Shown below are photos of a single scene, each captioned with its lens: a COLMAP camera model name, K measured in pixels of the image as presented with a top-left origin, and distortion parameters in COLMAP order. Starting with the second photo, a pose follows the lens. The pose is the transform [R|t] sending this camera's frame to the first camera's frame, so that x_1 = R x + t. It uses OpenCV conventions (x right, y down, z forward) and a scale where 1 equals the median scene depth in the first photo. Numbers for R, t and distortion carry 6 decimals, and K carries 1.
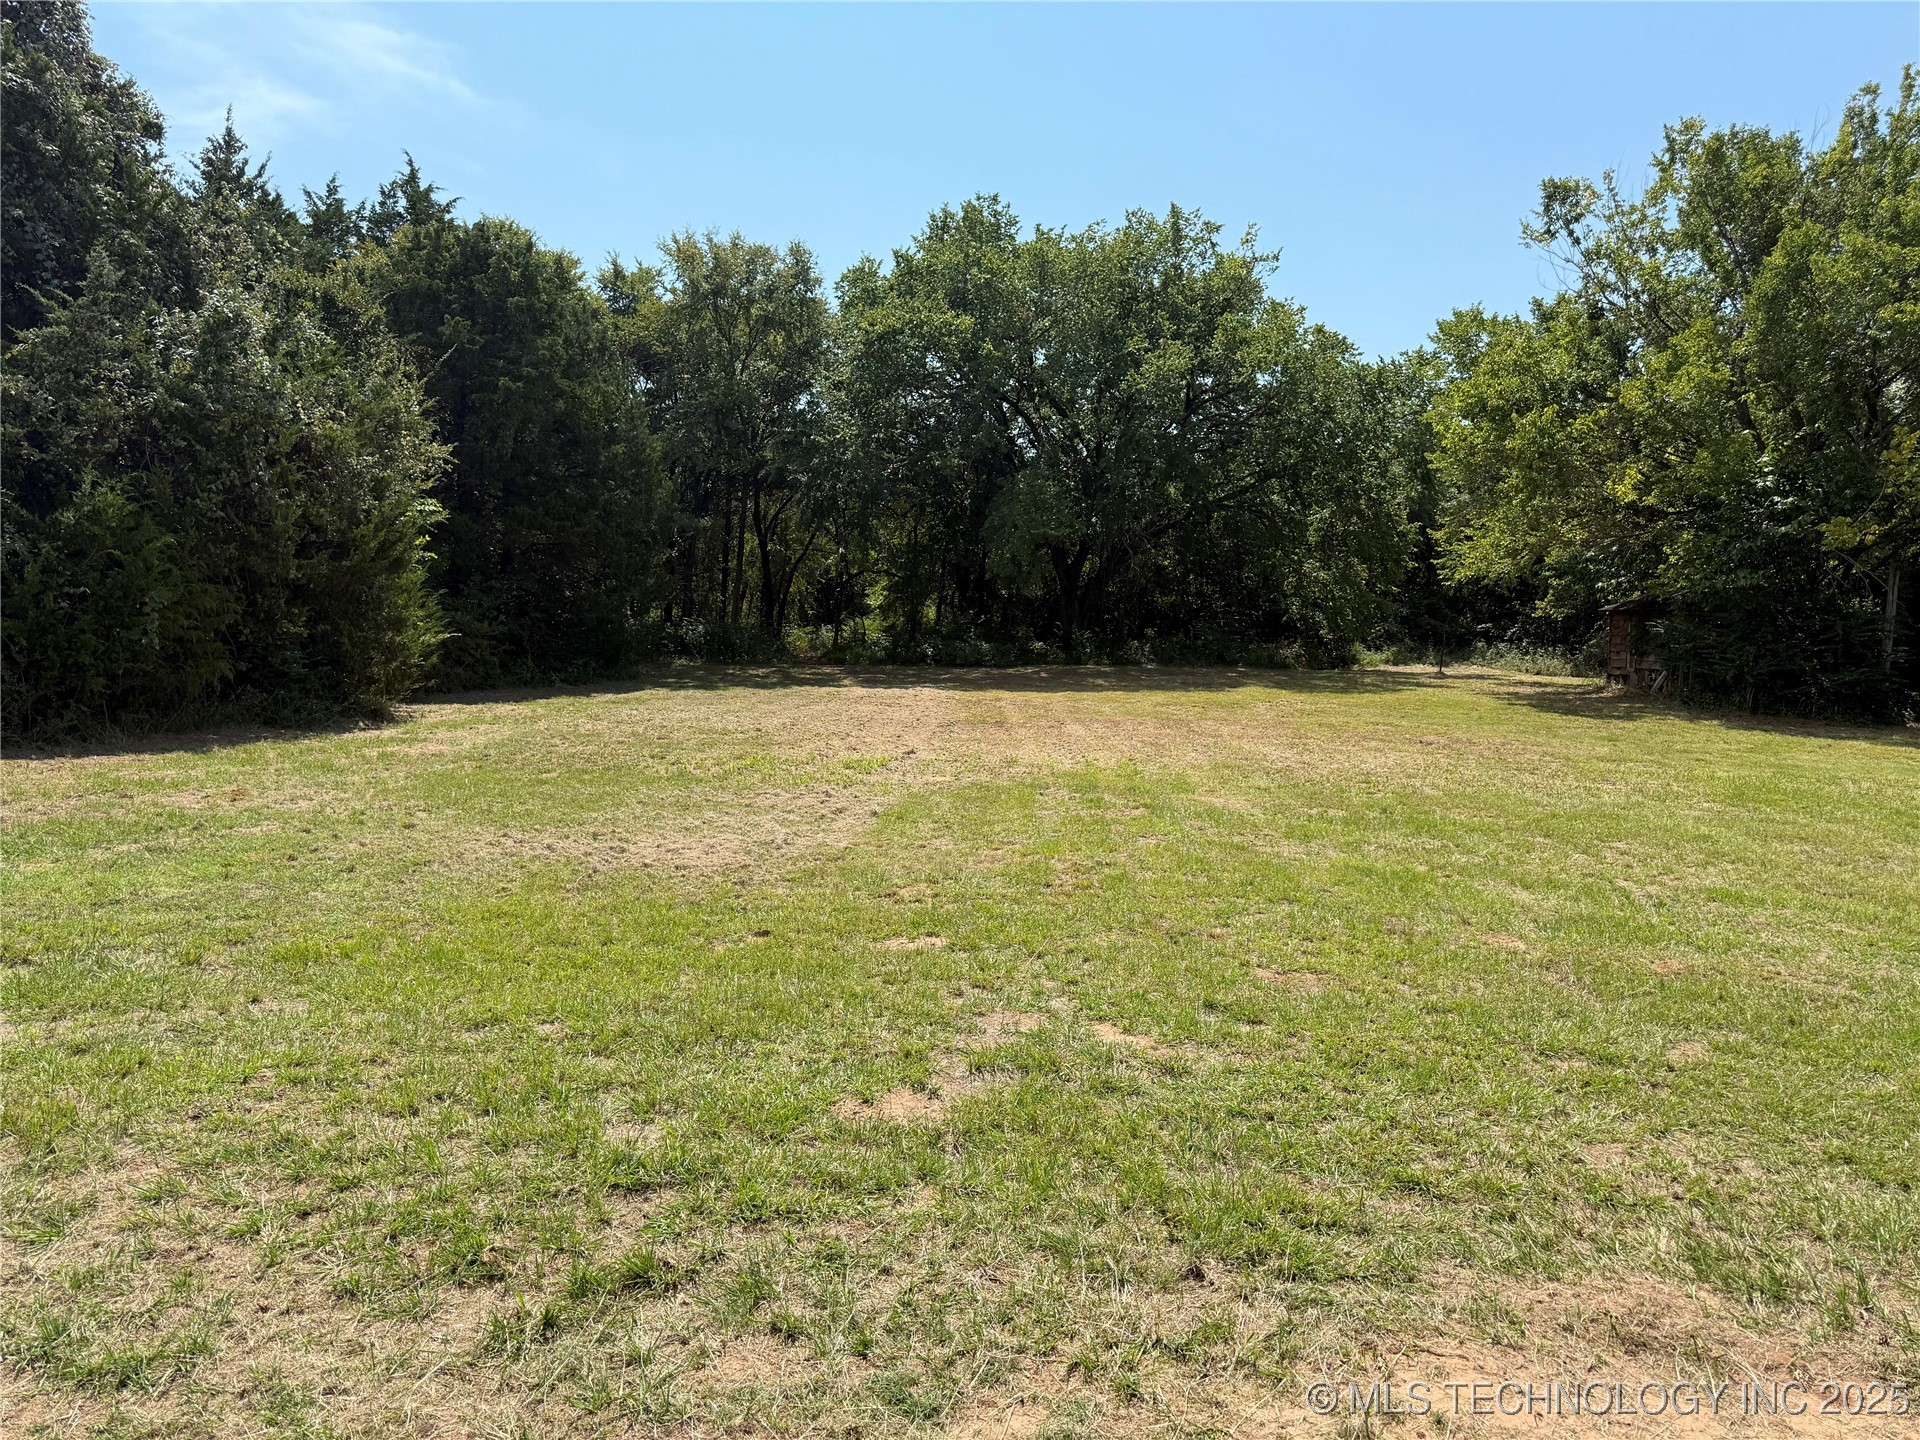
lens RADIAL K [[1349.2, 0, 960.0], [0, 1349.2, 720.0], [0, 0, 1]] dist [0.031516, -0.032807]
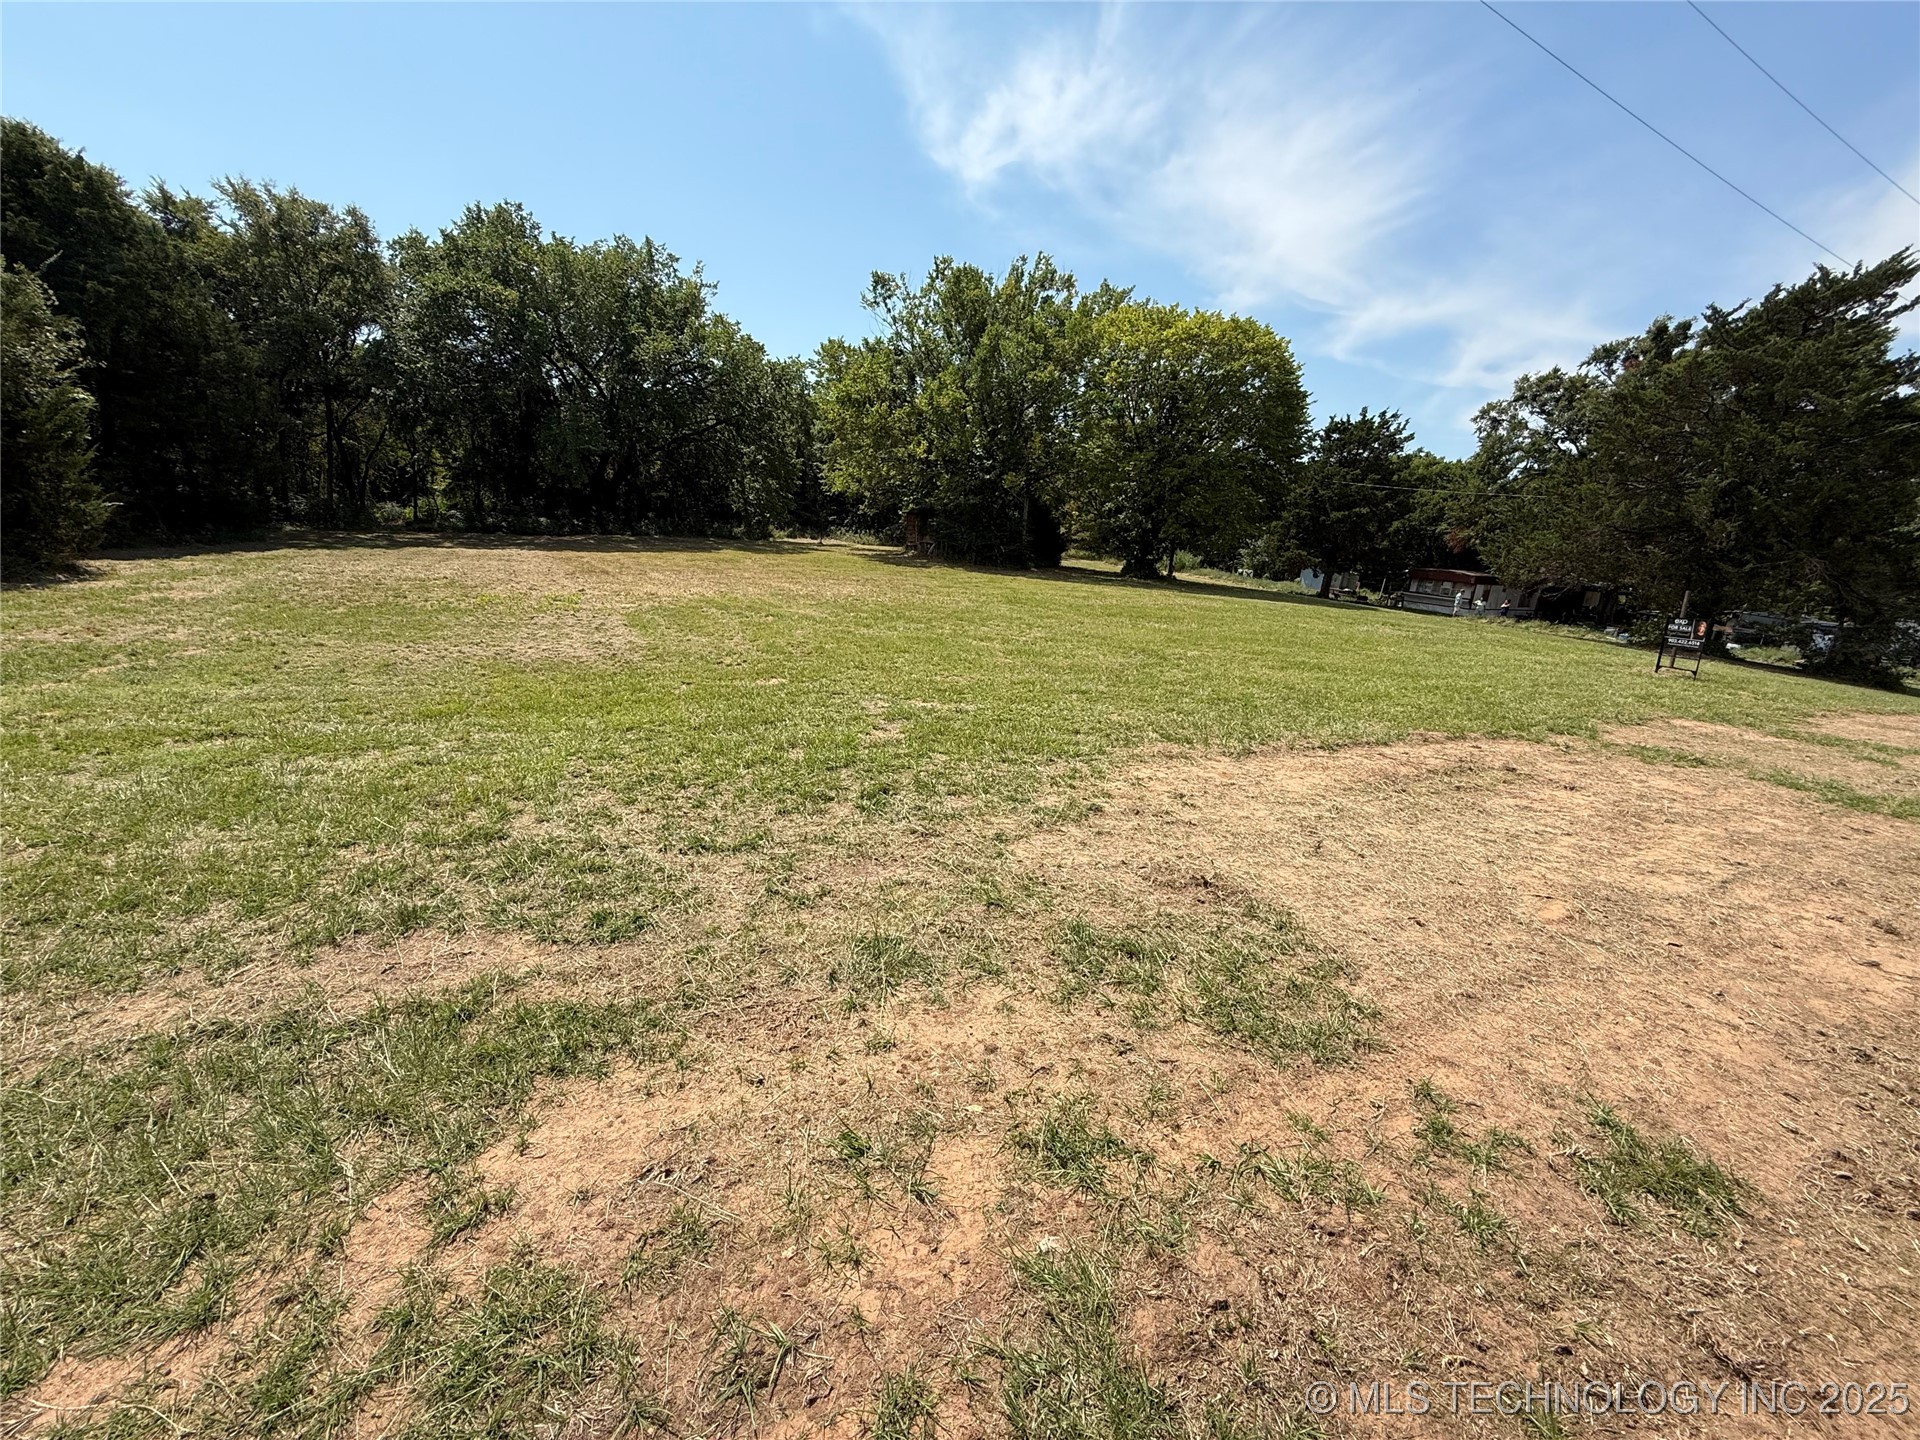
lens RADIAL K [[759.1, 0, 955.2], [0, 759.1, 713.2], [0, 0, 1]] dist [0.000770, 0.000509]
pose [[0.850211, -0.104198, 0.516028, -0.058988], [0.005830, 0.982020, 0.188686, -0.000415], [-0.526410, -0.157414, 0.835532, -0.017768]]
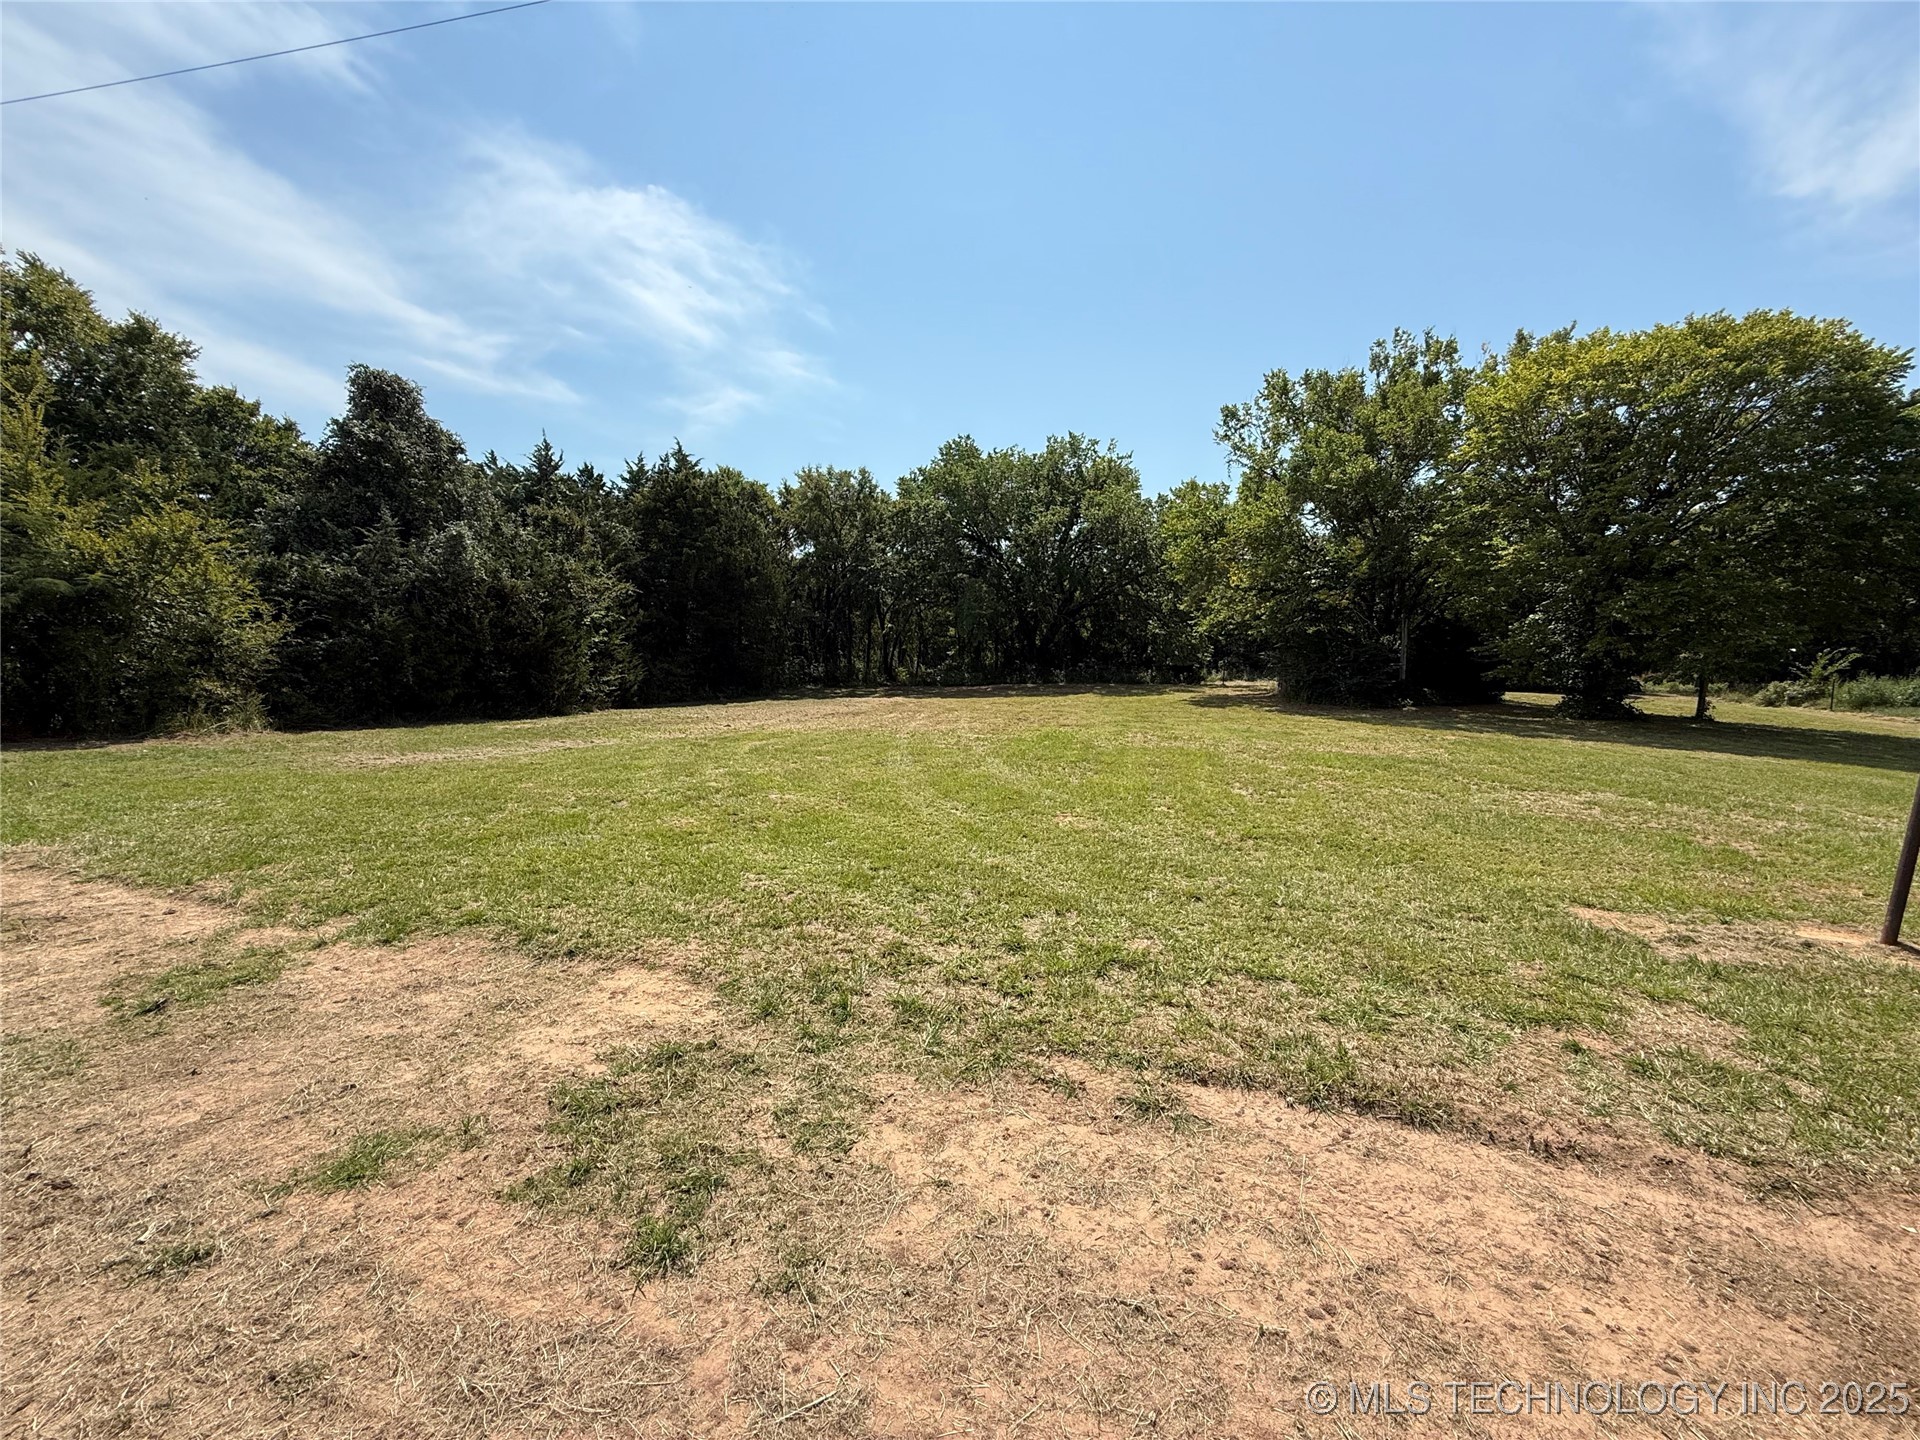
lens RADIAL K [[759.1, 0, 955.2], [0, 759.1, 713.2], [0, 0, 1]] dist [0.000770, 0.000509]
pose [[0.983835, -0.014487, -0.178489, 0.205294], [0.012735, 0.999859, -0.010960, 0.009397], [0.178623, 0.008510, 0.983881, -0.035441]]
